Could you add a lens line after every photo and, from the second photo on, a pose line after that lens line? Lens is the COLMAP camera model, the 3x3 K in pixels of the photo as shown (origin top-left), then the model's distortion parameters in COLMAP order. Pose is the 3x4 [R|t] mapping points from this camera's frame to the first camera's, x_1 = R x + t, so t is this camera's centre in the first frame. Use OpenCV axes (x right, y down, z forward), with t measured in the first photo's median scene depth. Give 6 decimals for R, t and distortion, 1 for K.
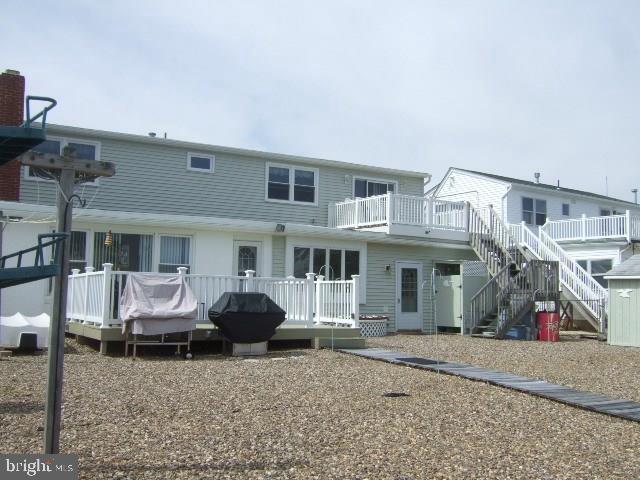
lens RADIAL K [[682.8, 0, 320.0], [0, 682.8, 240.0], [0, 0, 1]] dist [-0.054577, 0.041653]
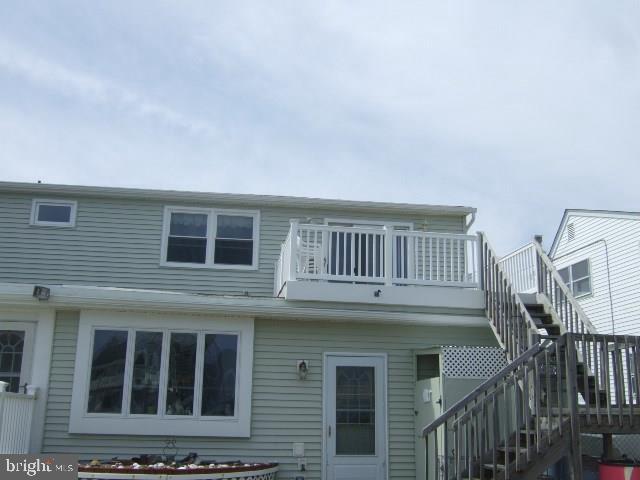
lens RADIAL K [[682.8, 0, 320.0], [0, 682.8, 240.0], [0, 0, 1]] dist [-0.054577, 0.041653]
pose [[0.926124, -0.097197, -0.364483, 0.304769], [0.032620, 0.983250, -0.179319, 0.039035], [0.375807, 0.154182, 0.913782, 0.506775]]
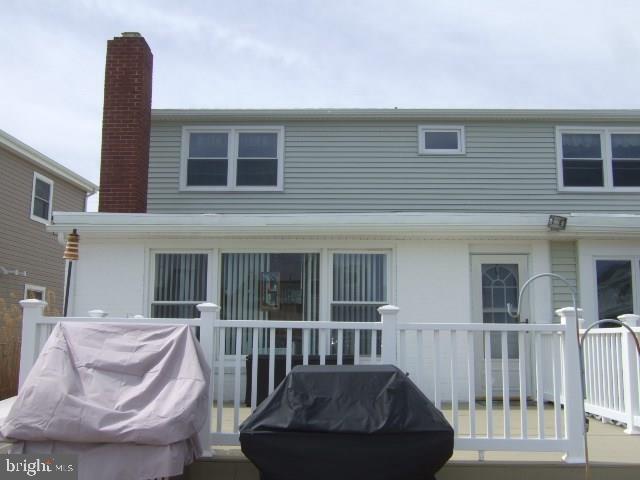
lens RADIAL K [[682.8, 0, 320.0], [0, 682.8, 240.0], [0, 0, 1]] dist [-0.054577, 0.041653]
pose [[0.856253, -0.085114, -0.509496, 0.040543], [0.050456, 0.995396, -0.081490, 0.023594], [0.514087, 0.044069, 0.856605, 0.417073]]
